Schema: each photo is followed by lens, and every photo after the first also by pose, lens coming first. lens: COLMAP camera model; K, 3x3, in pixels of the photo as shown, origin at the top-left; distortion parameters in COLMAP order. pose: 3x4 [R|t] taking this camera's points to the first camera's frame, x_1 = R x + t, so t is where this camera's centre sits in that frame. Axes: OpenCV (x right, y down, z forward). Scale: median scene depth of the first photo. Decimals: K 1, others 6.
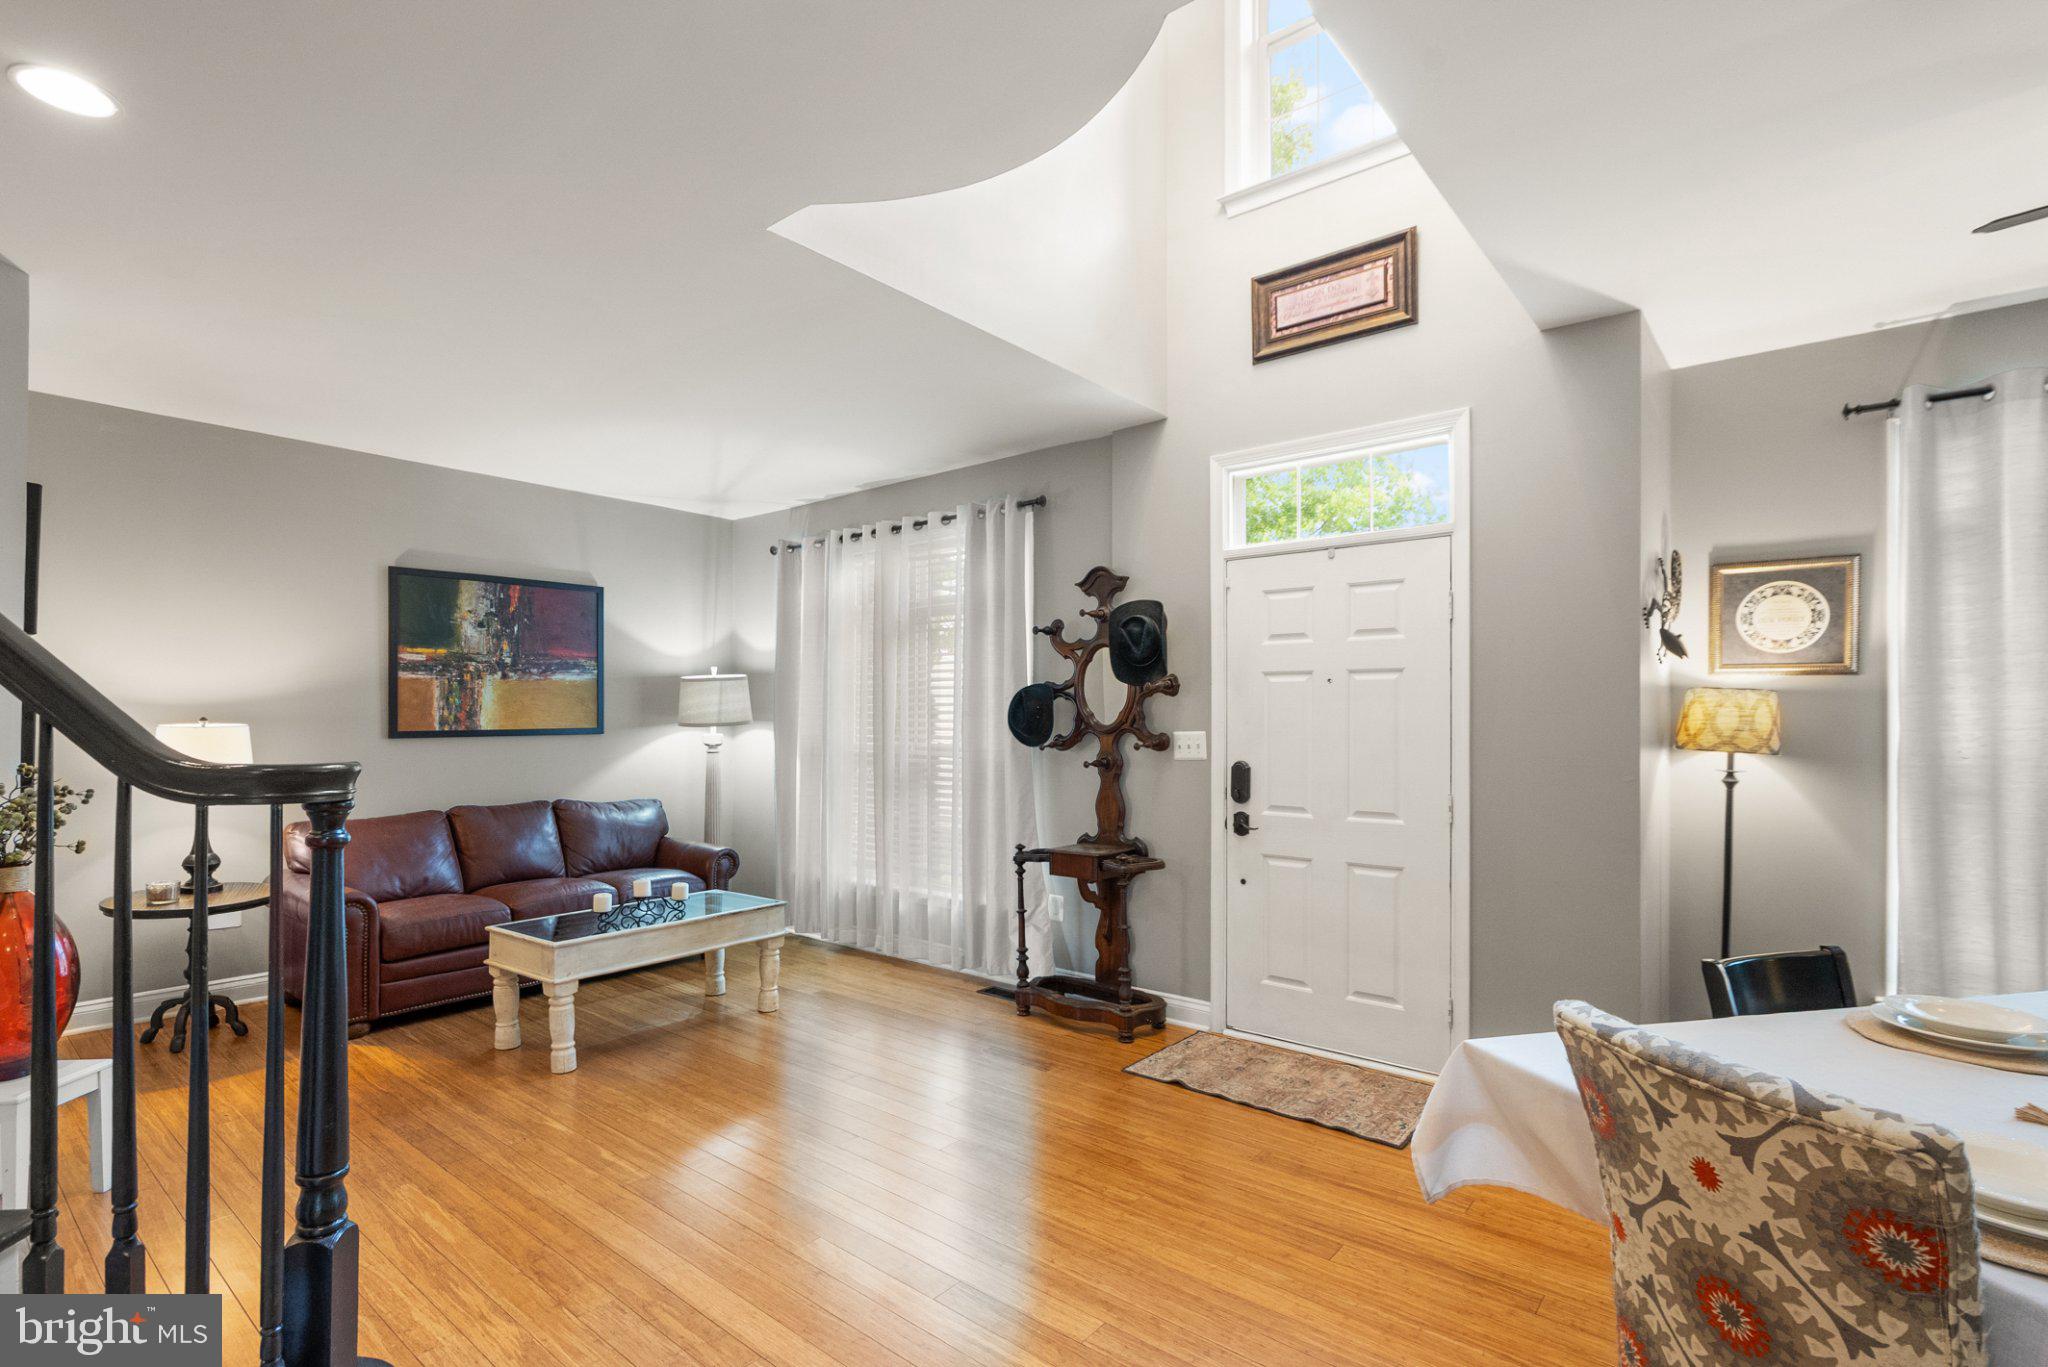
lens RADIAL K [[968.3, 0, 998.2], [0, 968.3, 712.9], [0, 0, 1]] dist [0.001643, 0.001488]
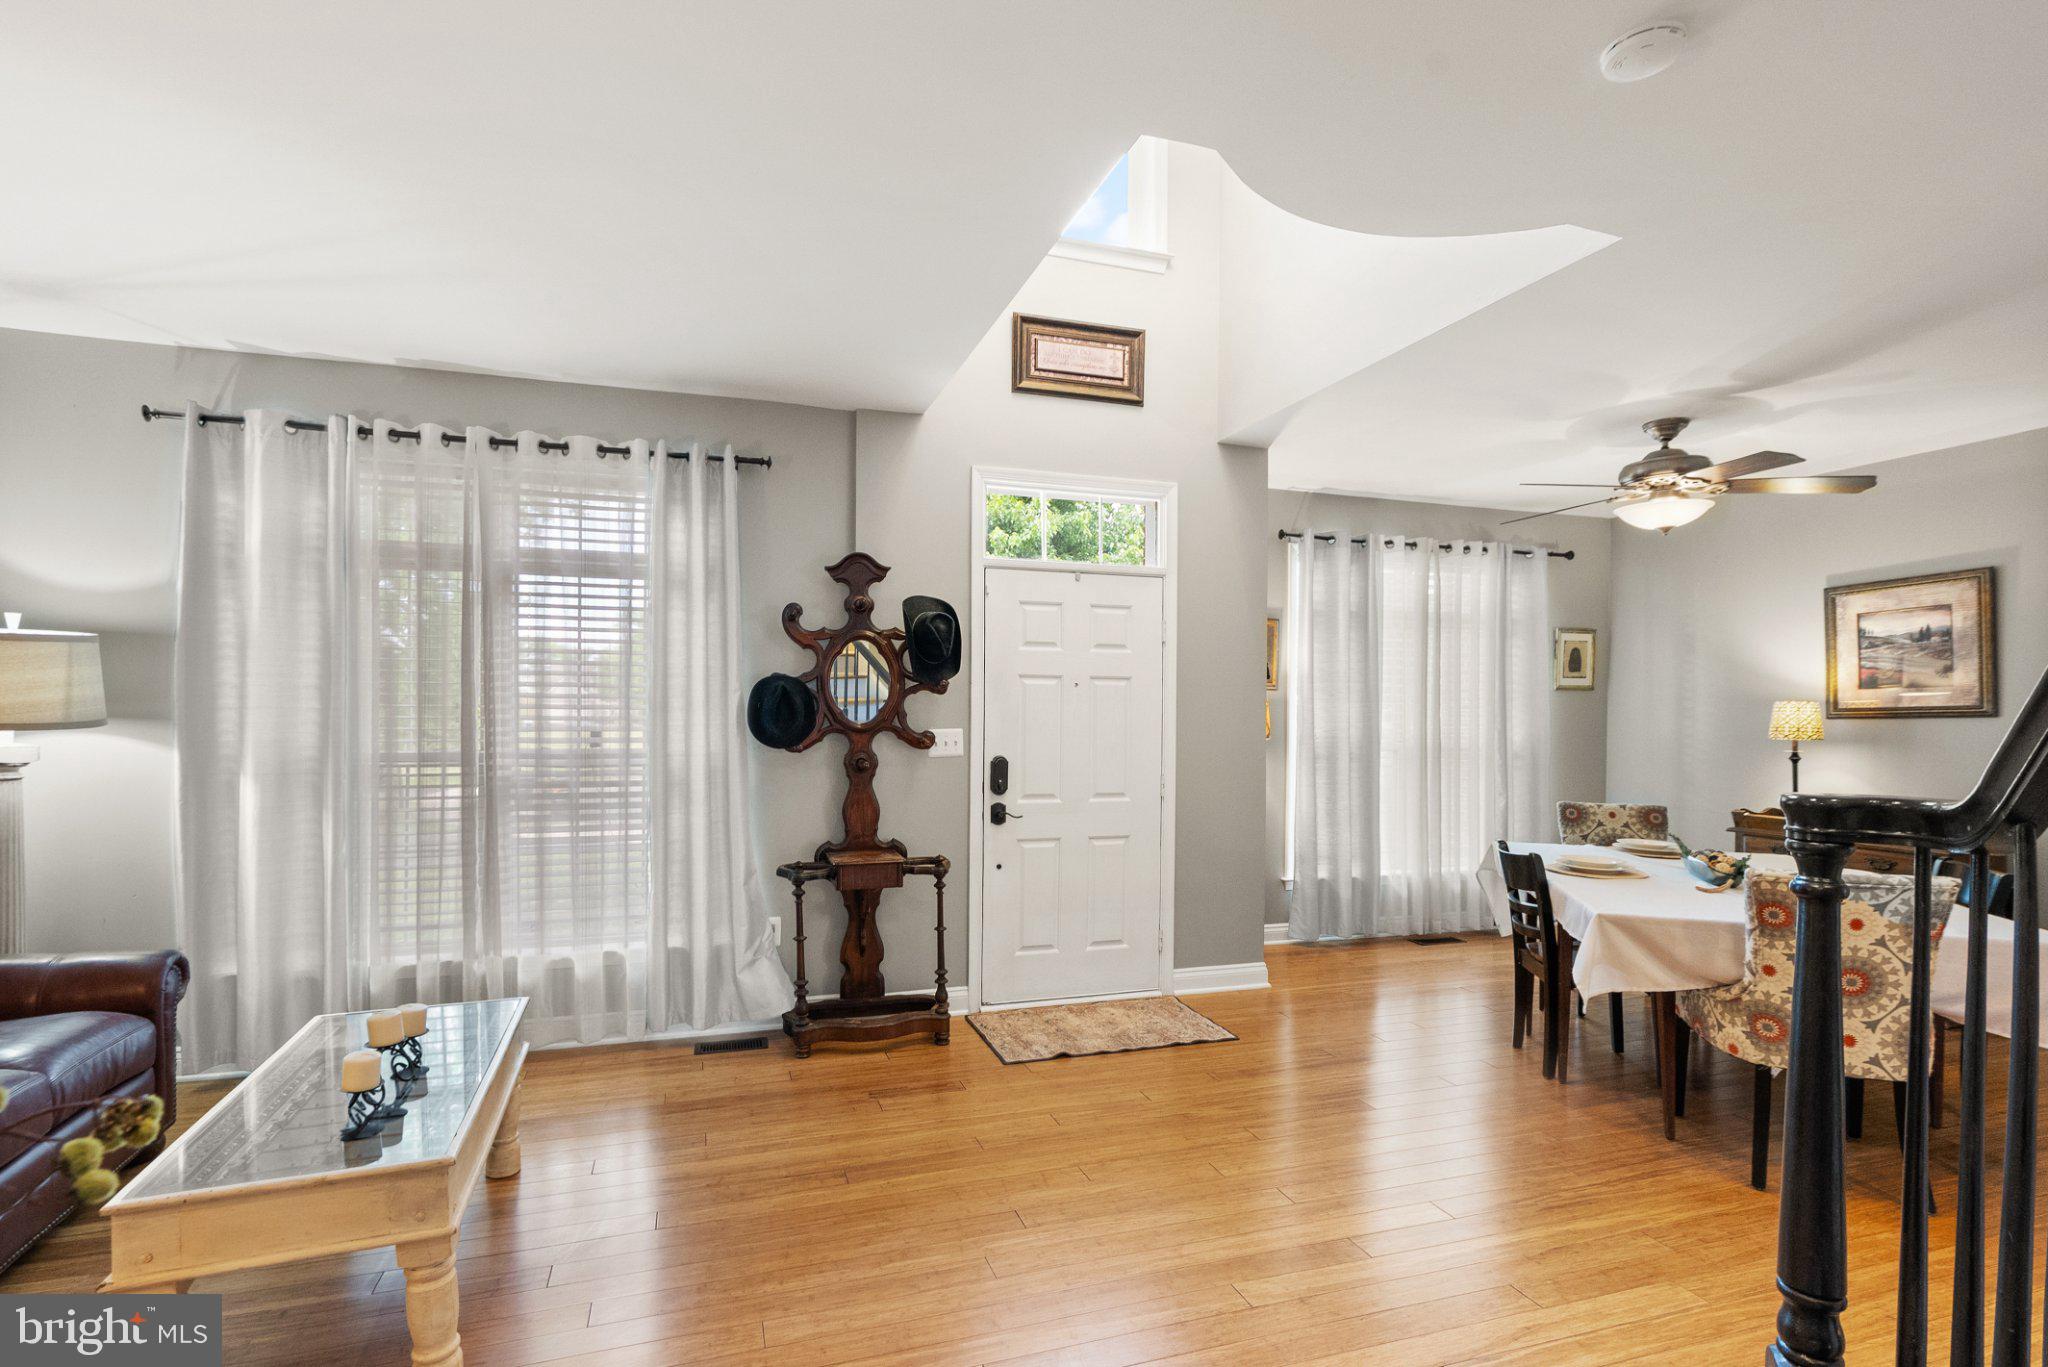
lens RADIAL K [[968.3, 0, 998.2], [0, 968.3, 712.9], [0, 0, 1]] dist [0.001643, 0.001488]
pose [[0.535429, -0.002099, 0.844578, -0.568783], [-0.013189, 0.999854, 0.010846, -0.008555], [-0.844477, -0.016947, 0.535323, 0.361477]]
